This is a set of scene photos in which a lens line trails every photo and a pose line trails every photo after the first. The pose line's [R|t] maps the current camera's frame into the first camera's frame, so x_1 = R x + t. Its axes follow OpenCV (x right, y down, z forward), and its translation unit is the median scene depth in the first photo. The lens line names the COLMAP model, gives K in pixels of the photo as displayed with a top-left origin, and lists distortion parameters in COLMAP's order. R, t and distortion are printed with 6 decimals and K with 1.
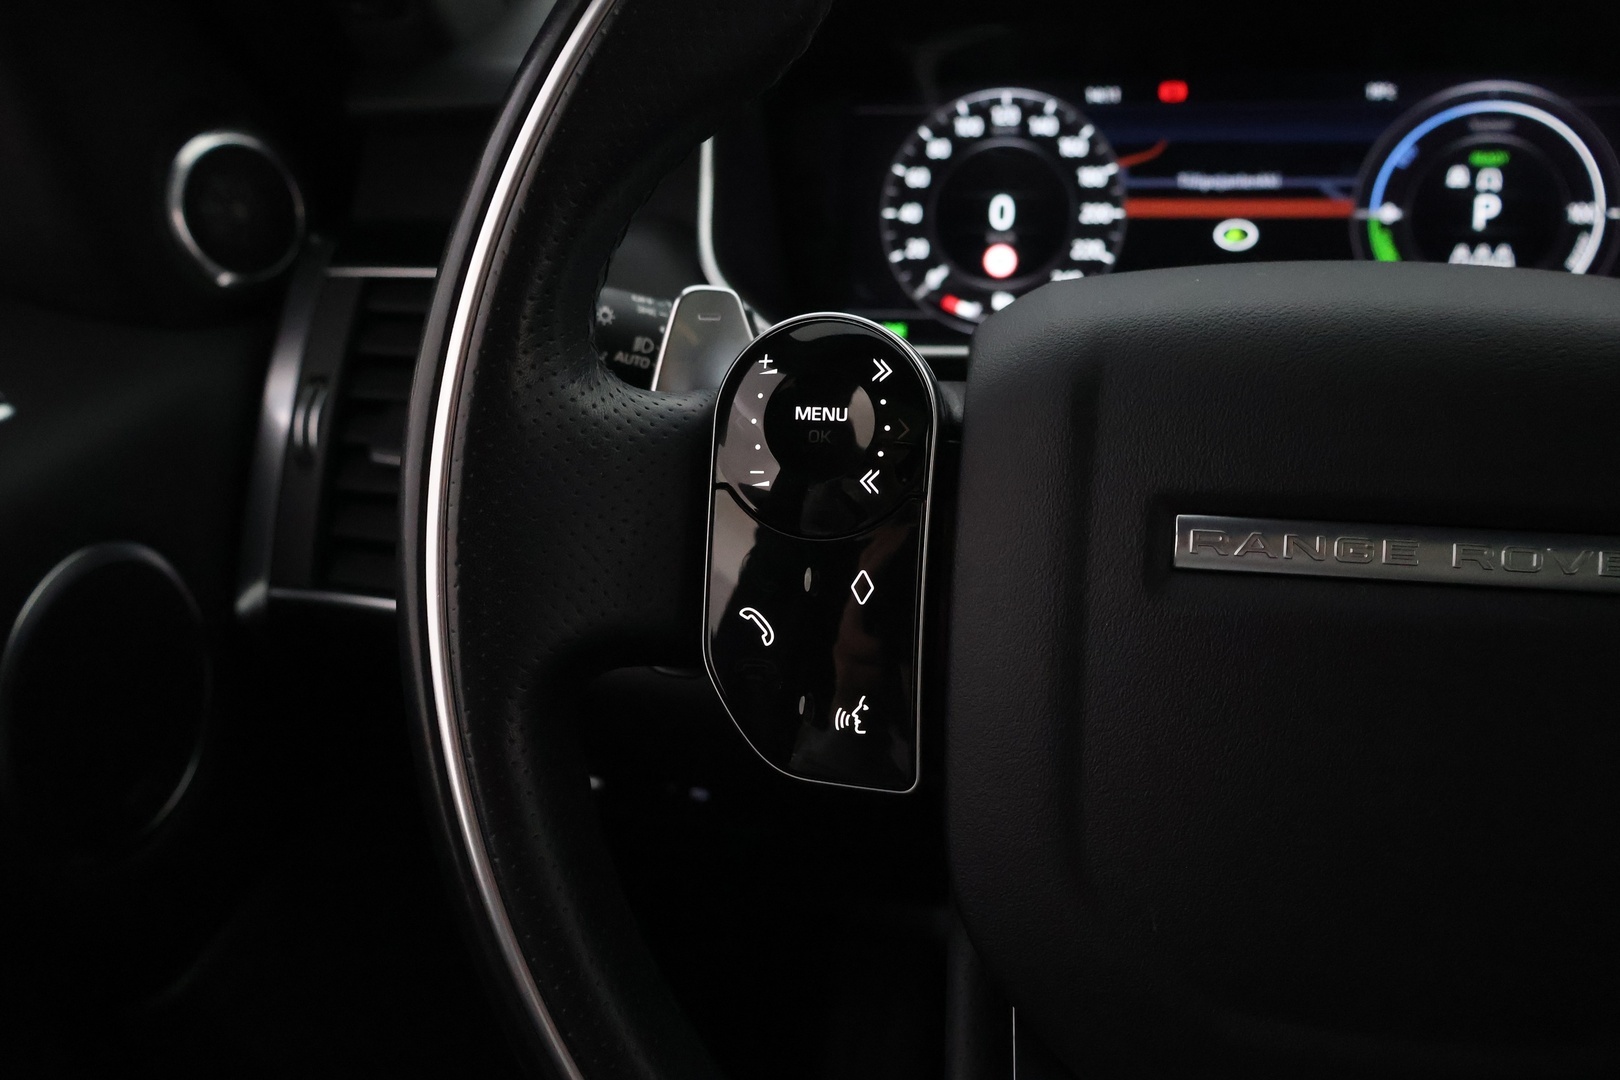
lens RADIAL K [[1332.7, 0, 799.6], [0, 1332.7, 532.4], [0, 0, 1]] dist [-0.009054, -0.010860]
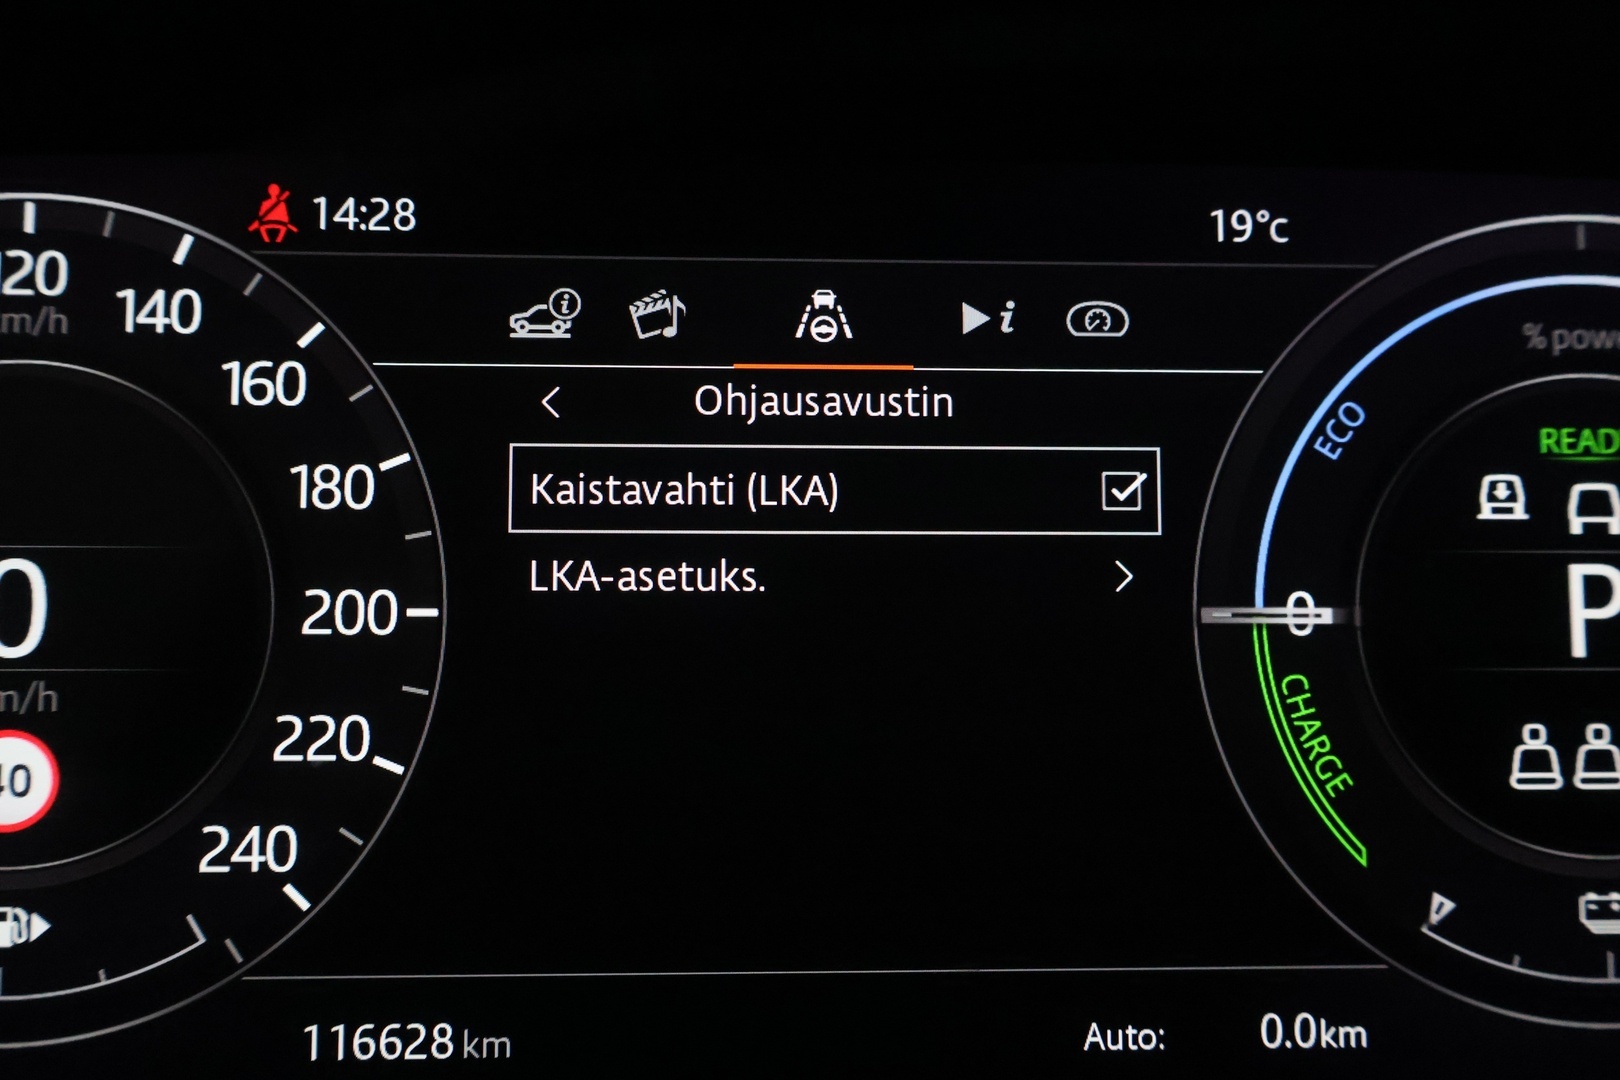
lens RADIAL K [[1591.0, 0, 810.7], [0, 1591.0, 539.3], [0, 0, 1]] dist [0.004403, 0.000000]
pose [[0.974021, -0.004022, 0.226421, 0.249959], [0.044181, 0.984004, -0.172581, -0.197810], [-0.222105, 0.178101, 0.958618, 0.669458]]
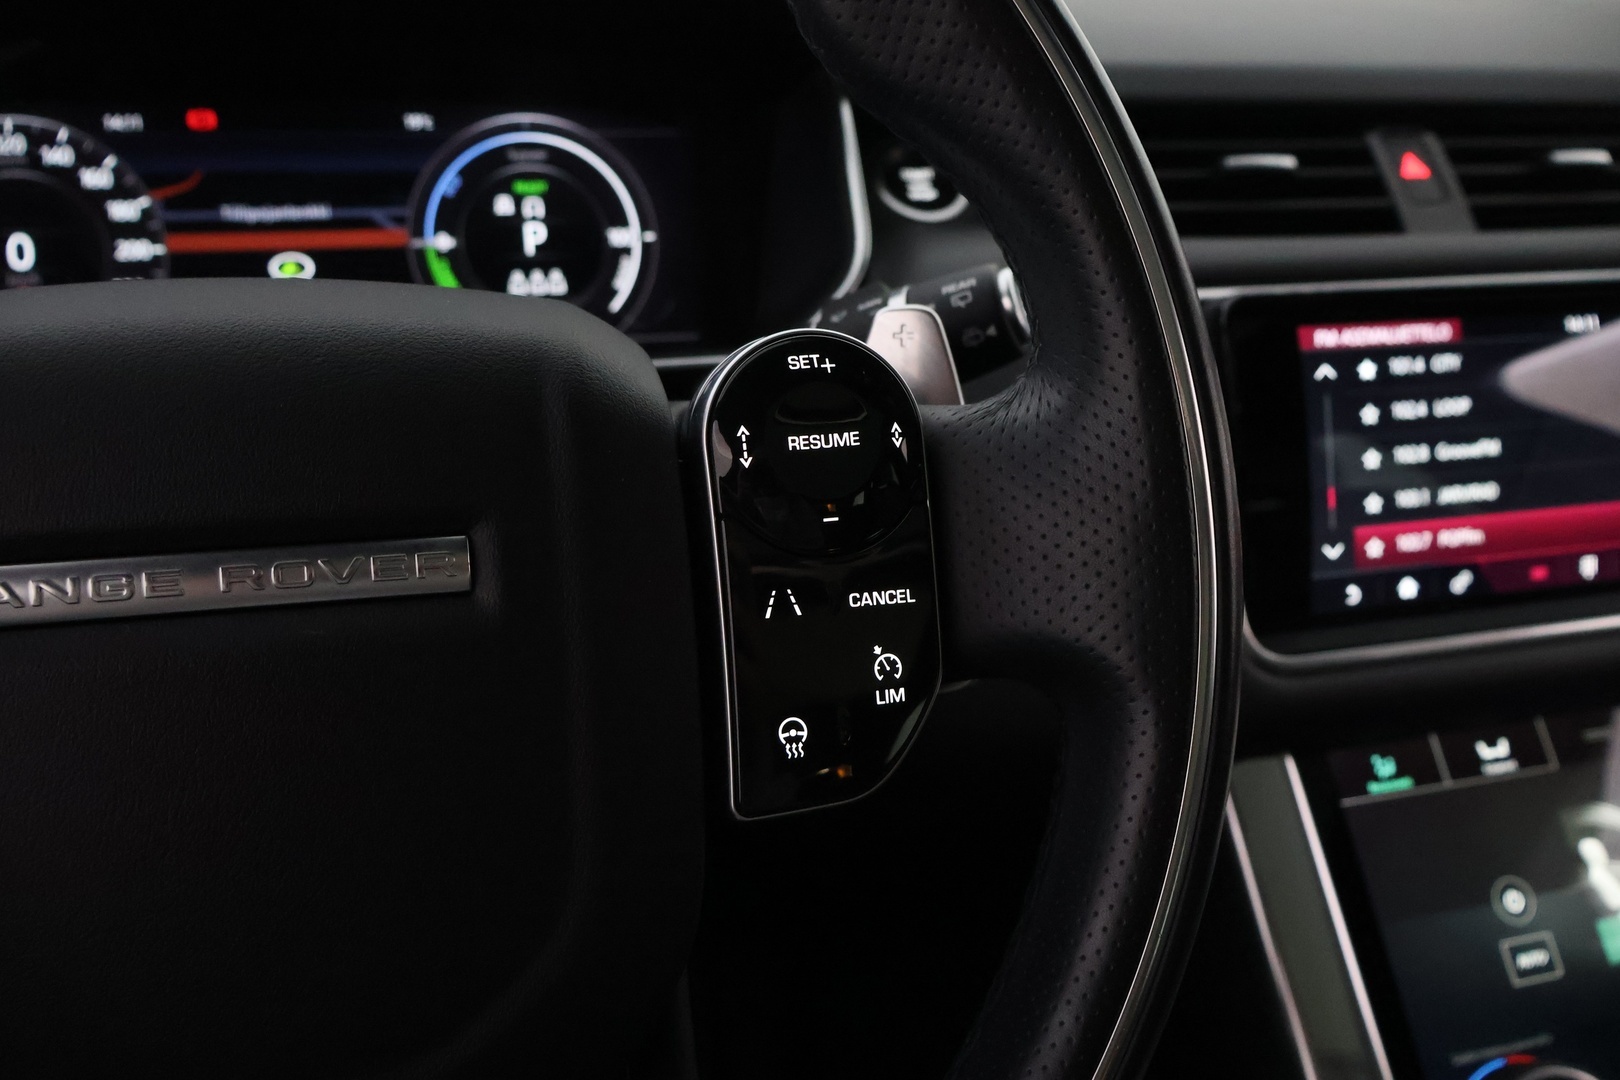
lens RADIAL K [[1332.7, 0, 807.3], [0, 1332.7, 539.4], [0, 0, 1]] dist [-0.009054, -0.010860]
pose [[0.889772, -0.116954, 0.441167, 0.215747], [0.130896, 0.991395, -0.001178, 0.021352], [-0.437233, 0.058795, 0.897424, -0.015280]]
